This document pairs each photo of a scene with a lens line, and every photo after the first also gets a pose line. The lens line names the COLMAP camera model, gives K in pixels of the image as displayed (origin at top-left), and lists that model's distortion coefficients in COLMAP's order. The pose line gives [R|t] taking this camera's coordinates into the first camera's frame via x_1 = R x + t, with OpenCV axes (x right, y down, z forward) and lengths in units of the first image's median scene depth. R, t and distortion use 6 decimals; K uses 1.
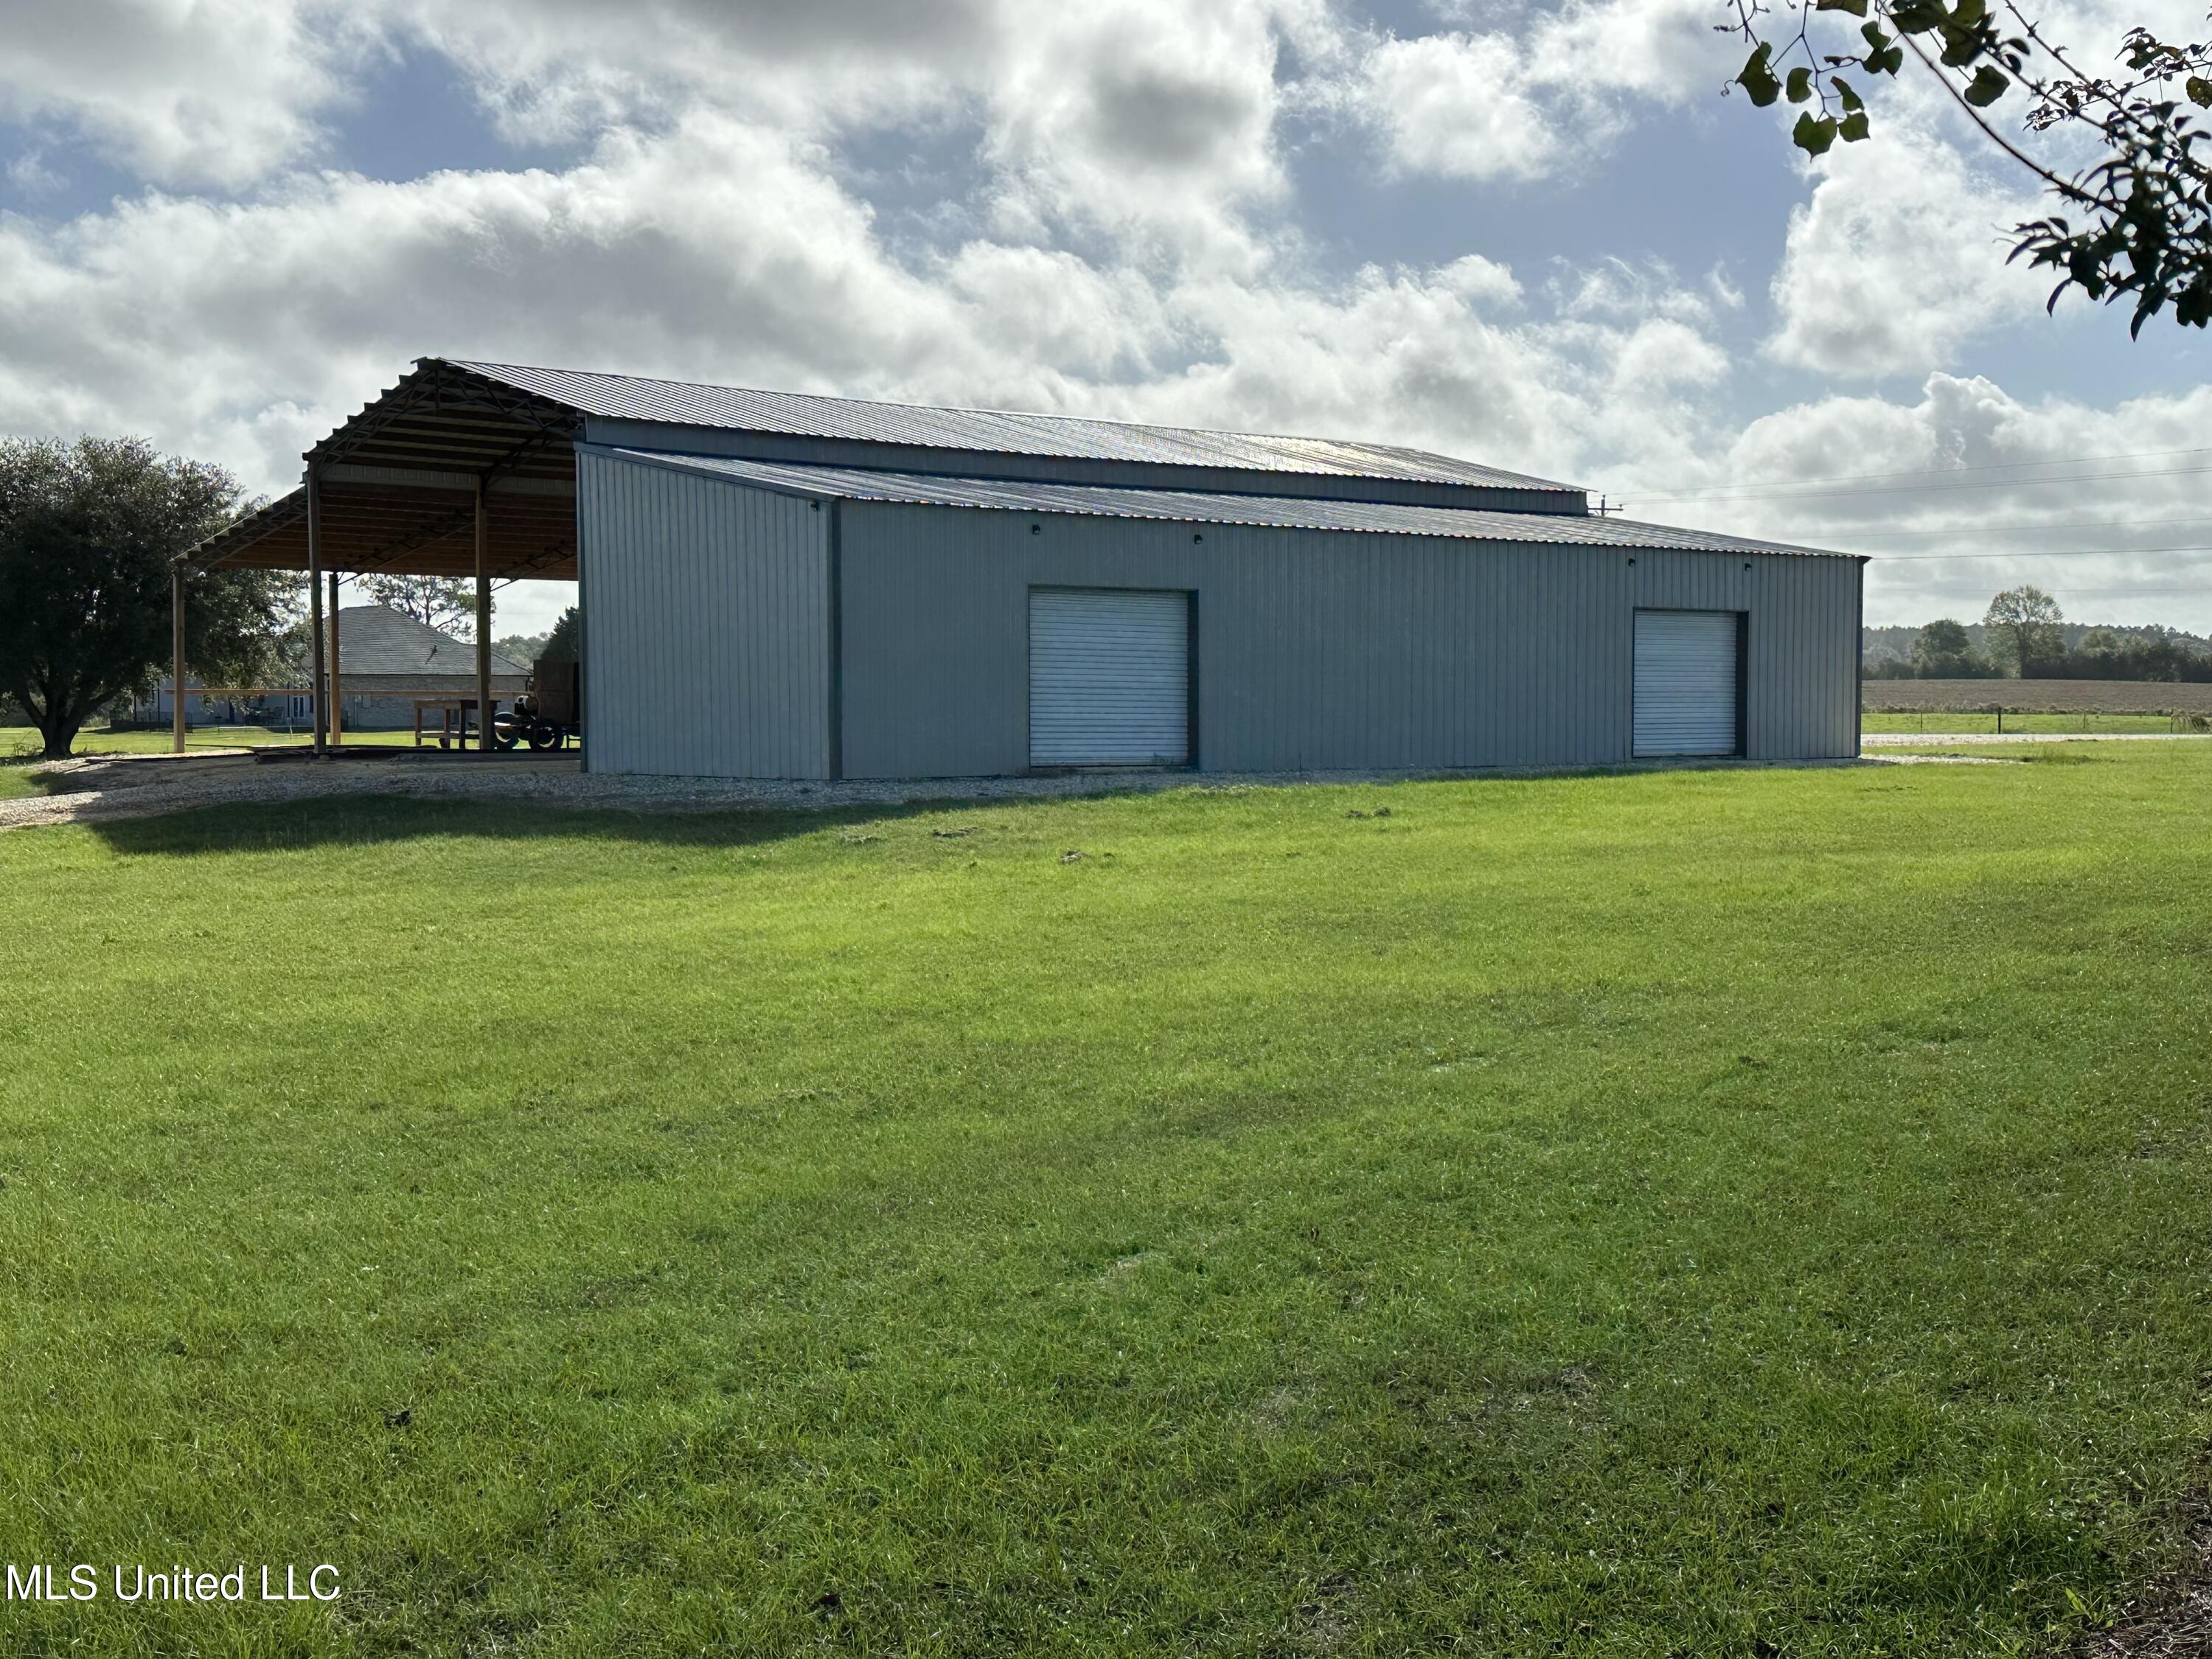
lens RADIAL K [[2777.5, 0, 1106.0], [0, 2777.5, 829.5], [0, 0, 1]] dist [0.021130, 0.003364]
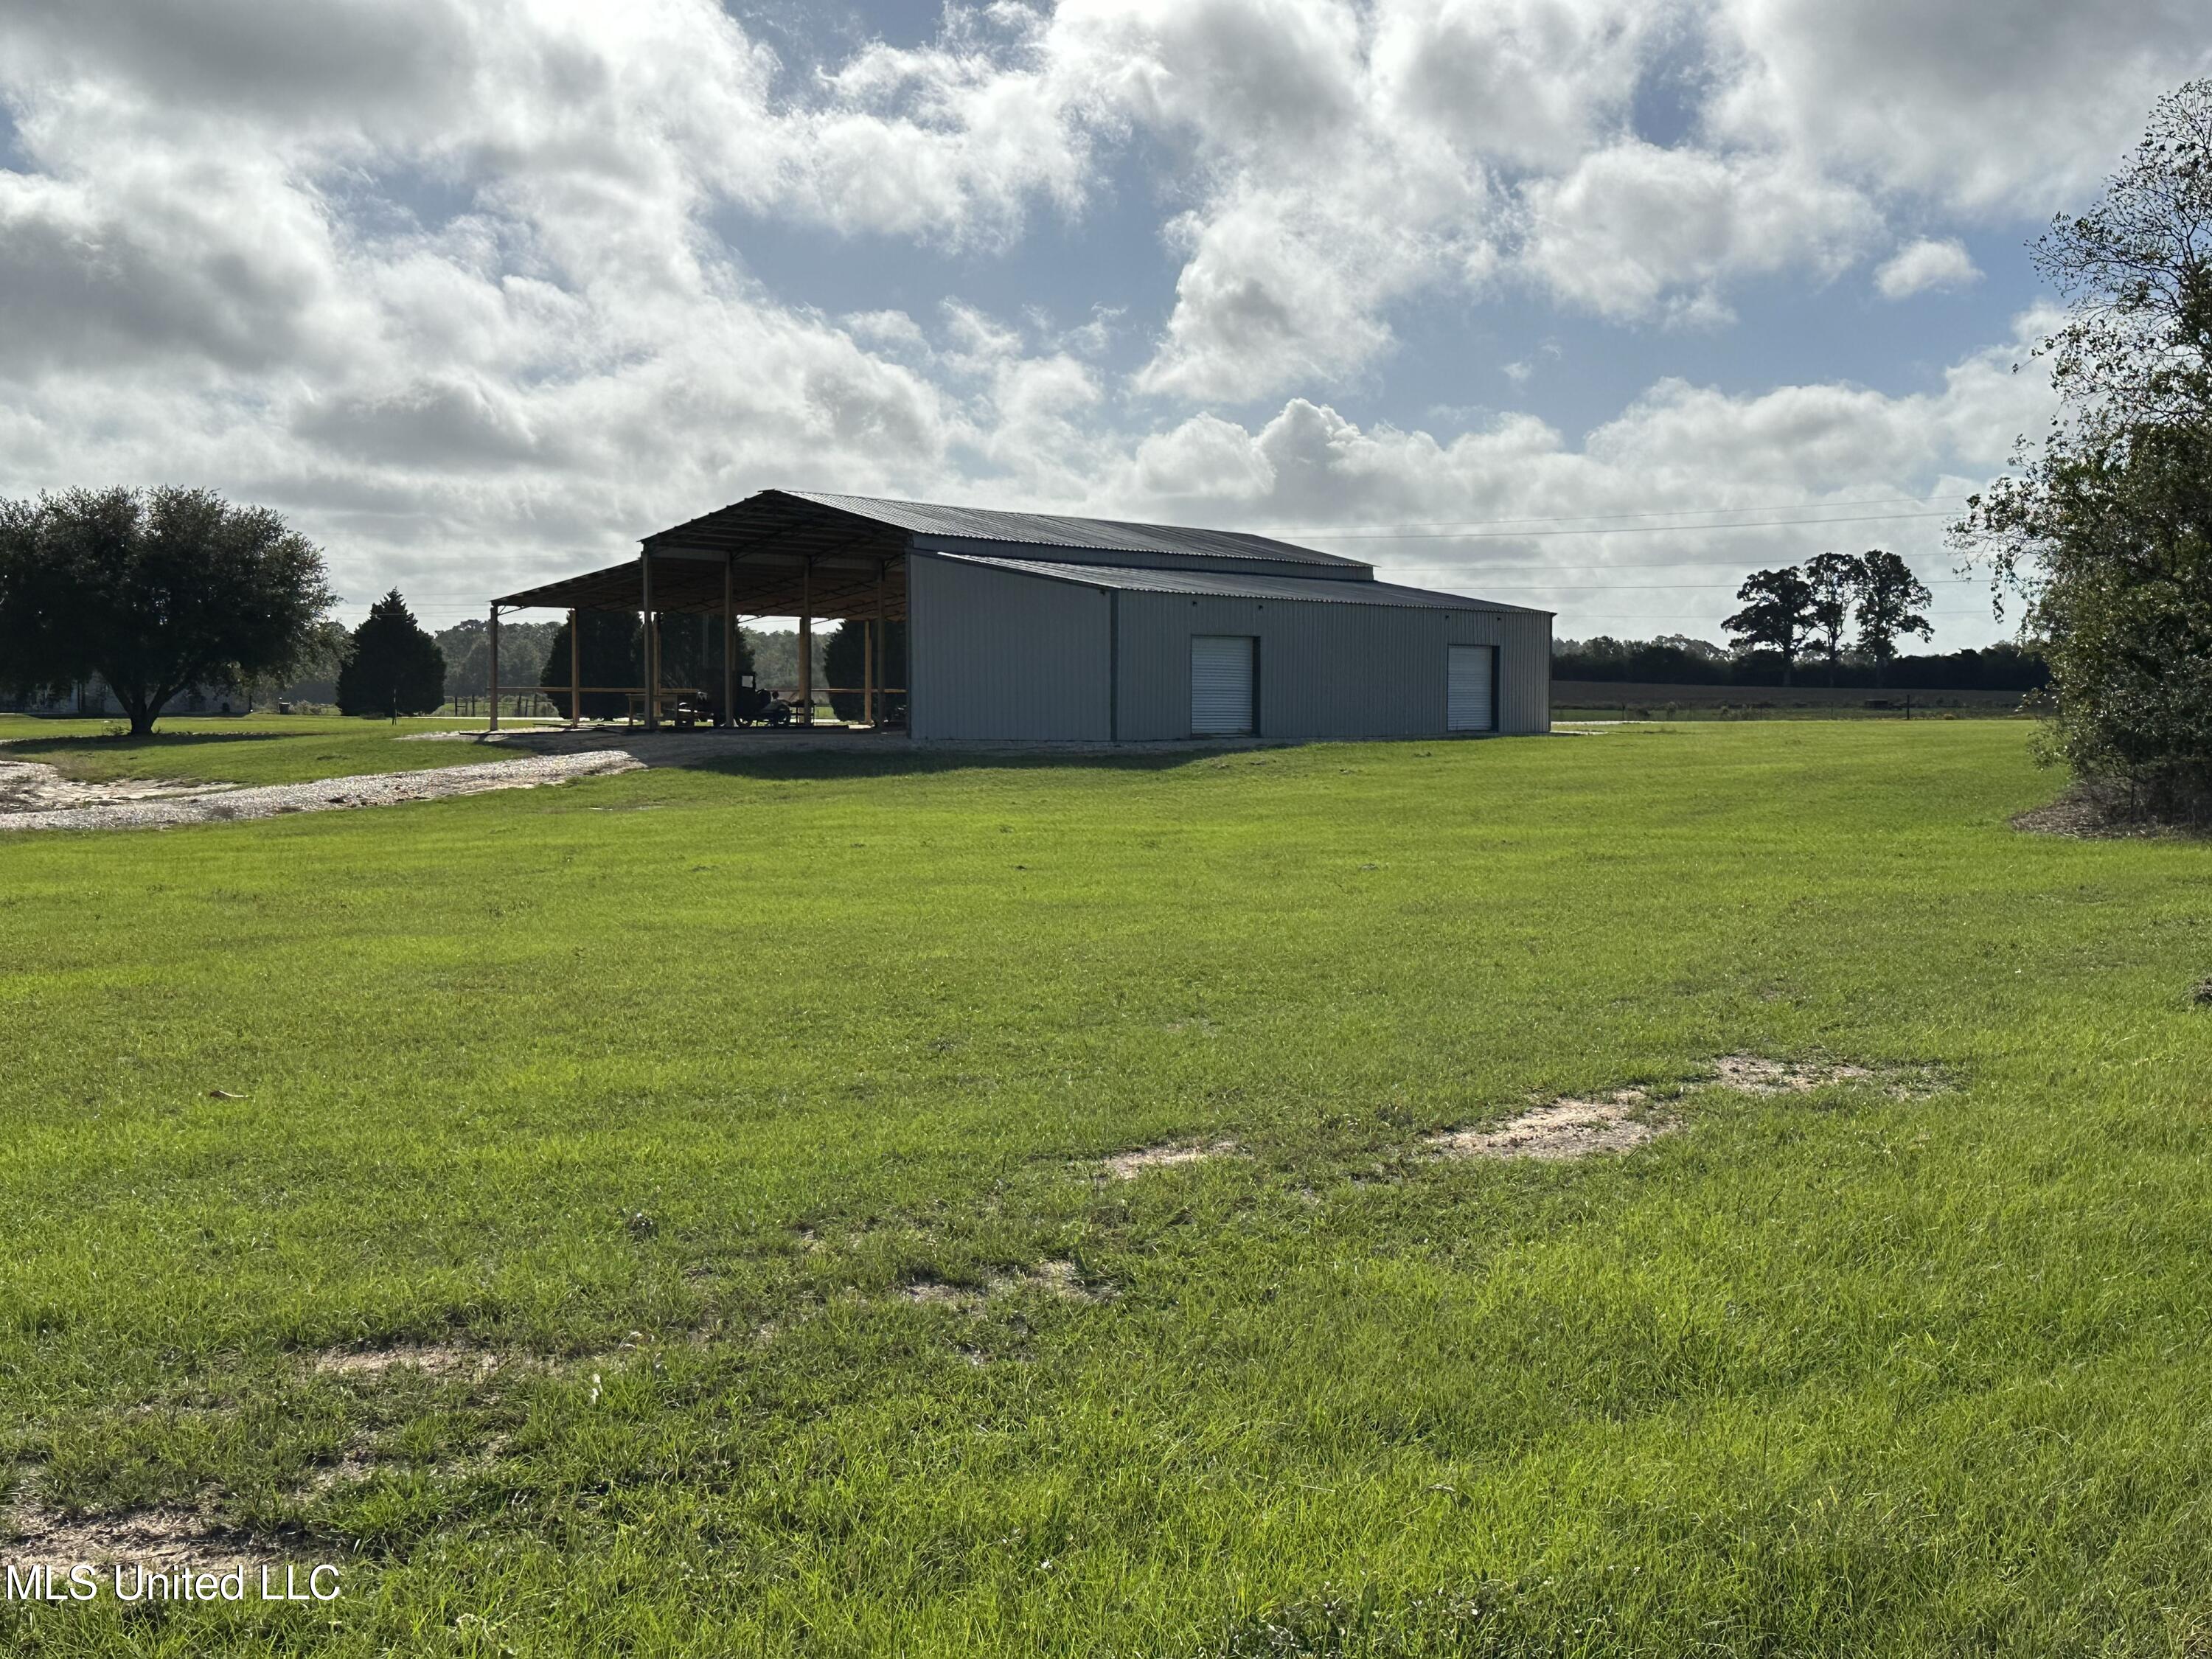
lens RADIAL K [[2777.5, 0, 1106.0], [0, 2777.5, 829.5], [0, 0, 1]] dist [0.021130, 0.003364]
pose [[0.969577, -0.009423, 0.244606, -0.424555], [0.008998, 0.999955, 0.002852, 0.027499], [-0.244621, -0.000564, 0.969618, -0.603450]]
